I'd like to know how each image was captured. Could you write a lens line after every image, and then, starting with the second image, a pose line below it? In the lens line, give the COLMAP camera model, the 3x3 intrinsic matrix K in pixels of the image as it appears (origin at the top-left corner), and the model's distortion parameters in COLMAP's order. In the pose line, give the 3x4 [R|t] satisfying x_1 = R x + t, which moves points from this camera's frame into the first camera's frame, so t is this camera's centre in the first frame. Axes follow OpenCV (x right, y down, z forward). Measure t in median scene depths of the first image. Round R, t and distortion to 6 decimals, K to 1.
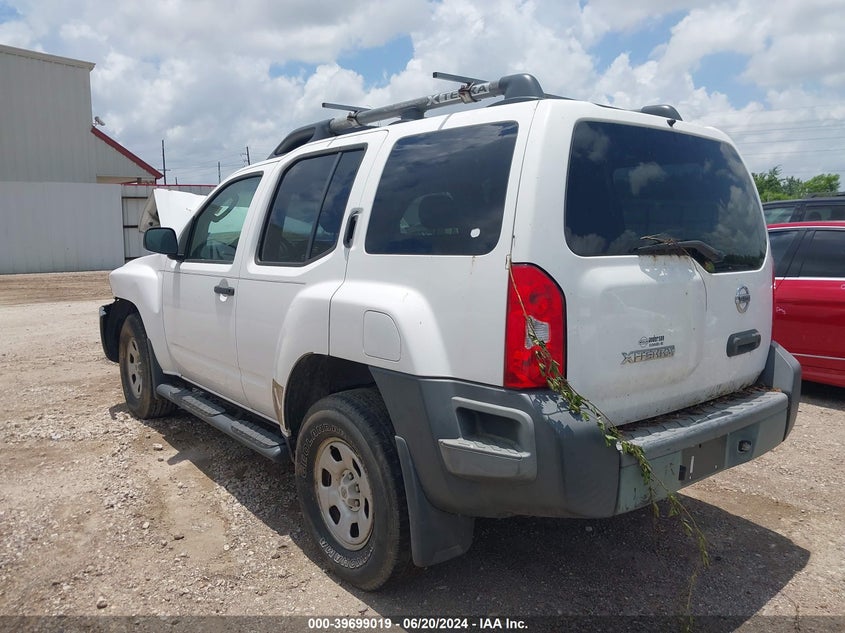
lens RADIAL K [[665.4, 0, 425.9], [0, 665.4, 315.4], [0, 0, 1]] dist [0.003894, 0.007586]
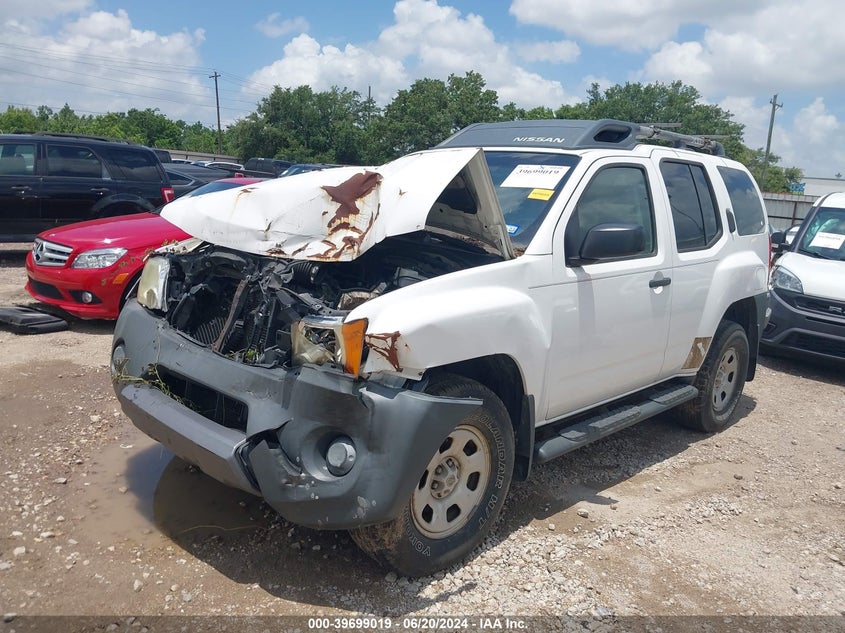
lens RADIAL K [[665.4, 0, 425.9], [0, 665.4, 315.4], [0, 0, 1]] dist [0.003894, 0.007586]
pose [[-0.115268, -0.207616, 0.971395, -1.252015], [0.048731, 0.975554, 0.214288, -0.222350], [-0.992138, 0.072038, -0.102333, 1.453805]]
